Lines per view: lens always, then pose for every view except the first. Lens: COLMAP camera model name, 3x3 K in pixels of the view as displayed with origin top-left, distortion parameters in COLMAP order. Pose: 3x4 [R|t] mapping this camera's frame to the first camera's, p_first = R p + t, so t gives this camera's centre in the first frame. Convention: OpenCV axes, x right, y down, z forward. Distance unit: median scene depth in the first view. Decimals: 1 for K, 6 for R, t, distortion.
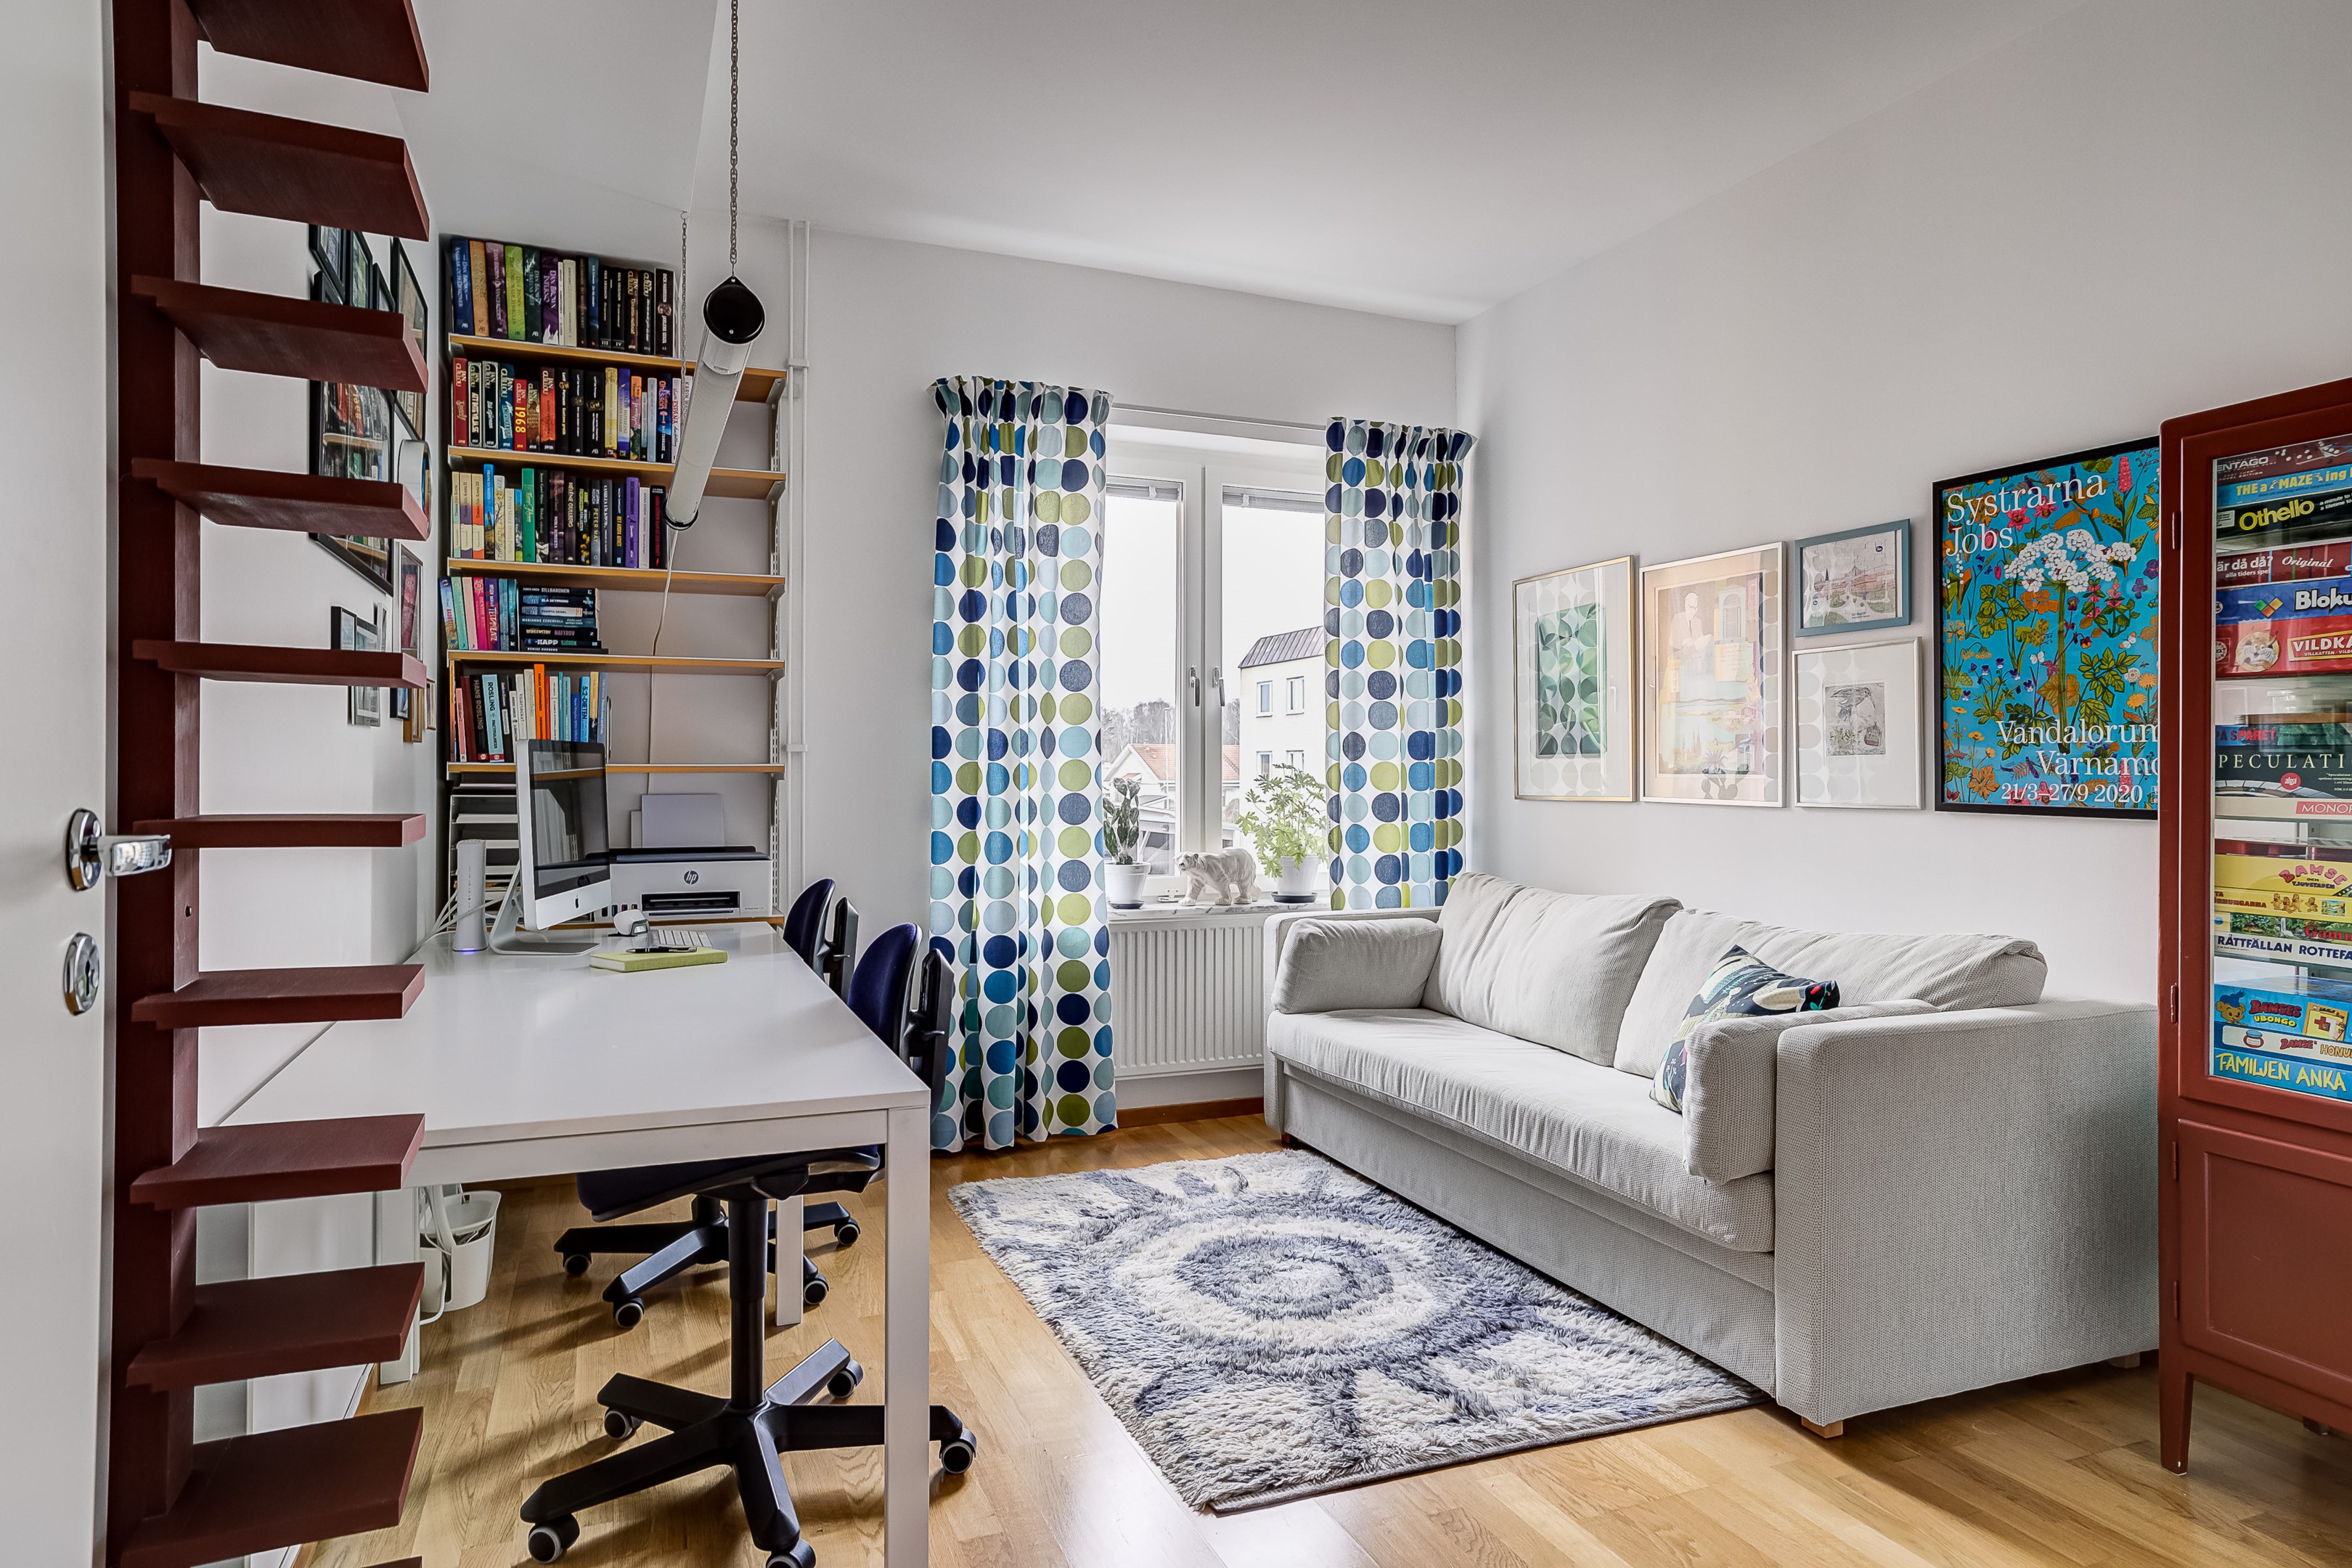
lens RADIAL K [[1383.0, 0, 1183.7], [0, 1383.0, 776.4], [0, 0, 1]] dist [-0.005402, -0.000606]
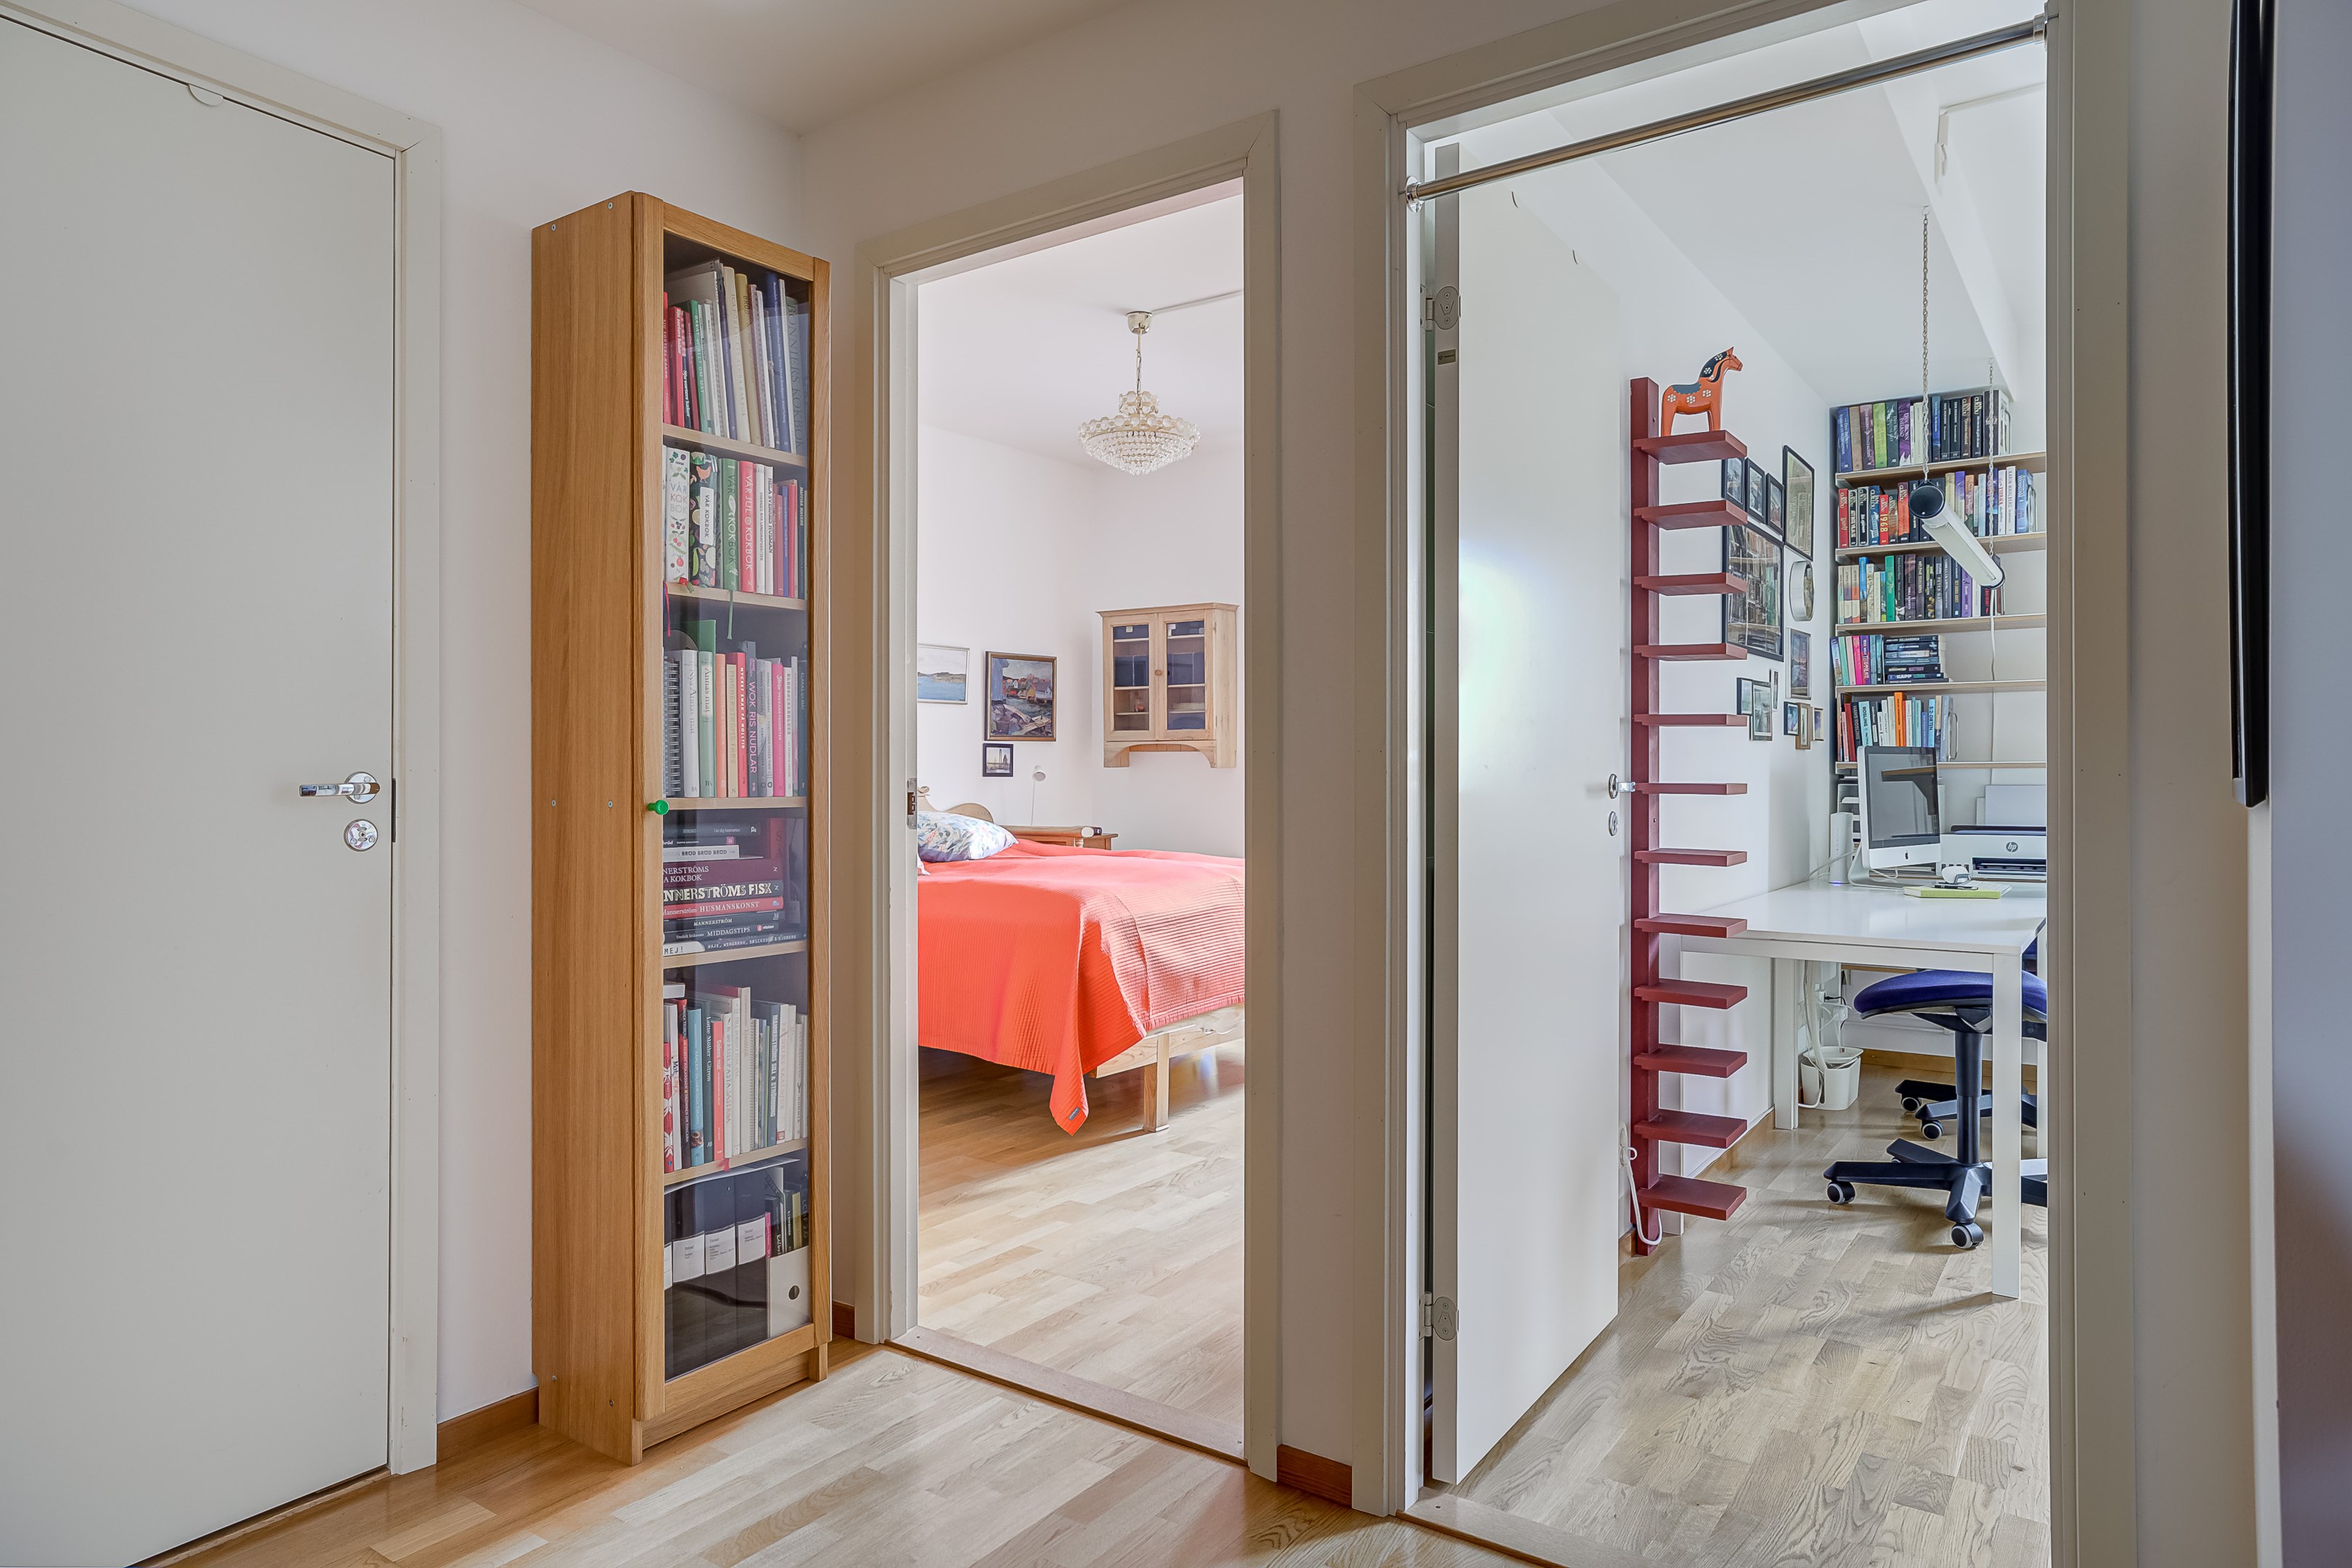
lens RADIAL K [[1383.0, 0, 1183.7], [0, 1383.0, 776.4], [0, 0, 1]] dist [-0.005402, -0.000606]
pose [[0.538931, -0.003233, -0.842344, 0.335731], [0.000835, 0.999994, -0.003303, 0.009356], [0.842350, 0.001077, 0.538930, -0.386907]]
